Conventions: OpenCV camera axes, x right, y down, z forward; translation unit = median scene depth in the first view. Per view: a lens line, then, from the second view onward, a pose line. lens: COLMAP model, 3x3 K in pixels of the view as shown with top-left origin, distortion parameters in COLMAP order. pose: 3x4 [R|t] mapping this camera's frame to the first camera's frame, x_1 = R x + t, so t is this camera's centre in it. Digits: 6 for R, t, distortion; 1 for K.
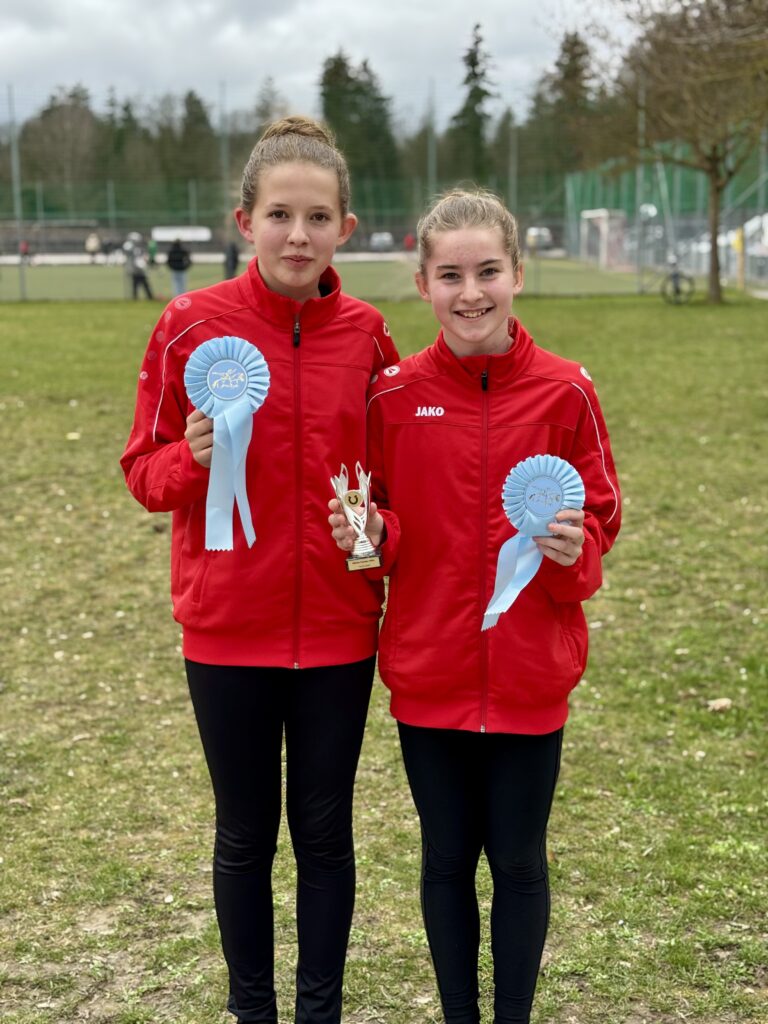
lens RADIAL K [[1564.3, 0, 384.0], [0, 1564.3, 512.0], [0, 0, 1]] dist [0.244785, -0.932583]
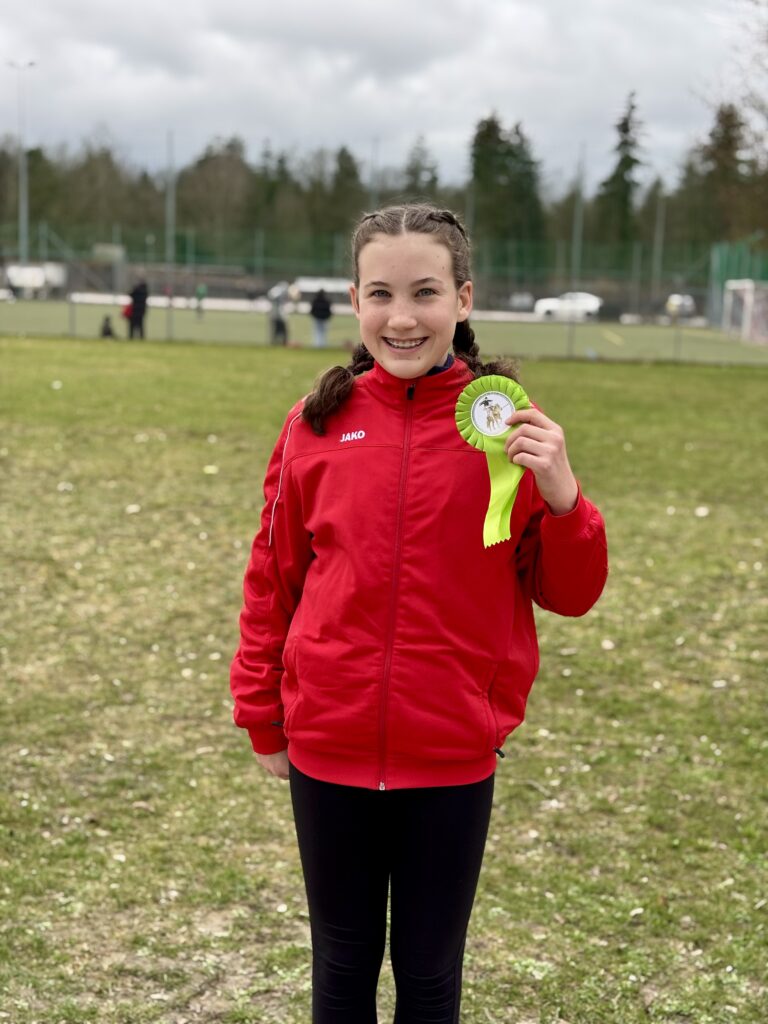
lens RADIAL K [[1564.3, 0, 384.0], [0, 1564.3, 512.0], [0, 0, 1]] dist [0.244785, -0.932583]
pose [[0.994766, 0.063613, -0.079961, -0.003368], [-0.066418, 0.997248, -0.032928, 0.013039], [0.077647, 0.038066, 0.996254, -0.015841]]
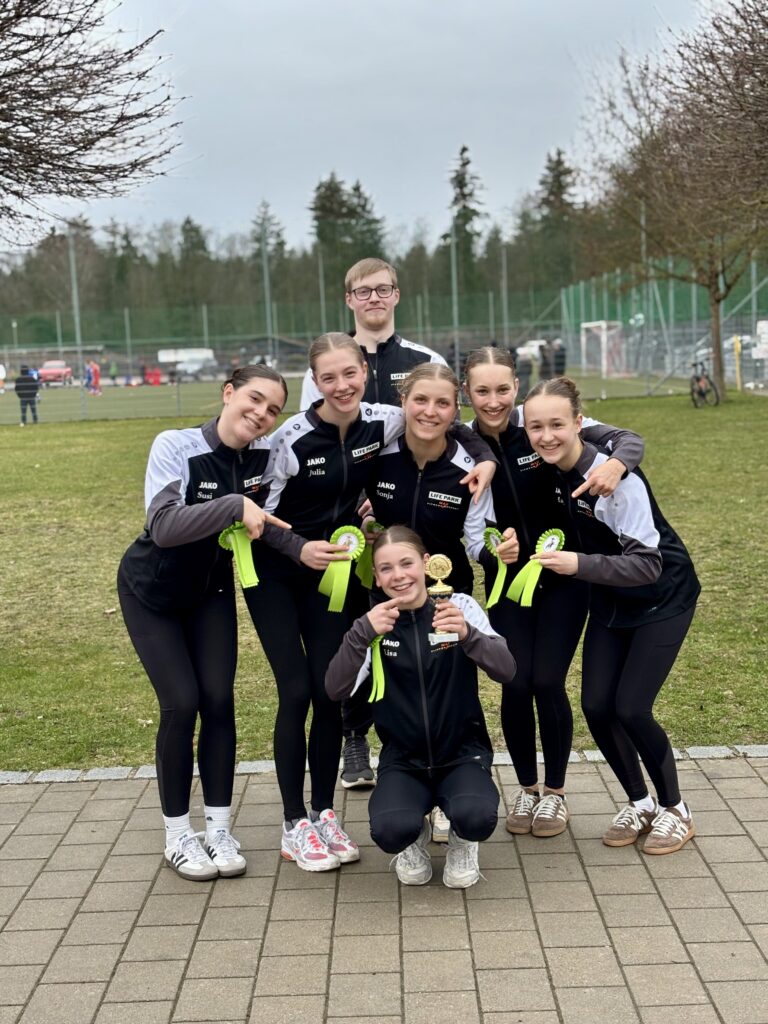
lens RADIAL K [[1564.3, 0, 384.0], [0, 1564.3, 512.0], [0, 0, 1]] dist [0.244785, -0.932583]
pose [[0.999549, -0.029819, 0.003449, -0.195216], [0.029989, 0.997008, -0.071238, 0.098758], [-0.001314, 0.071310, 0.997453, -0.577478]]
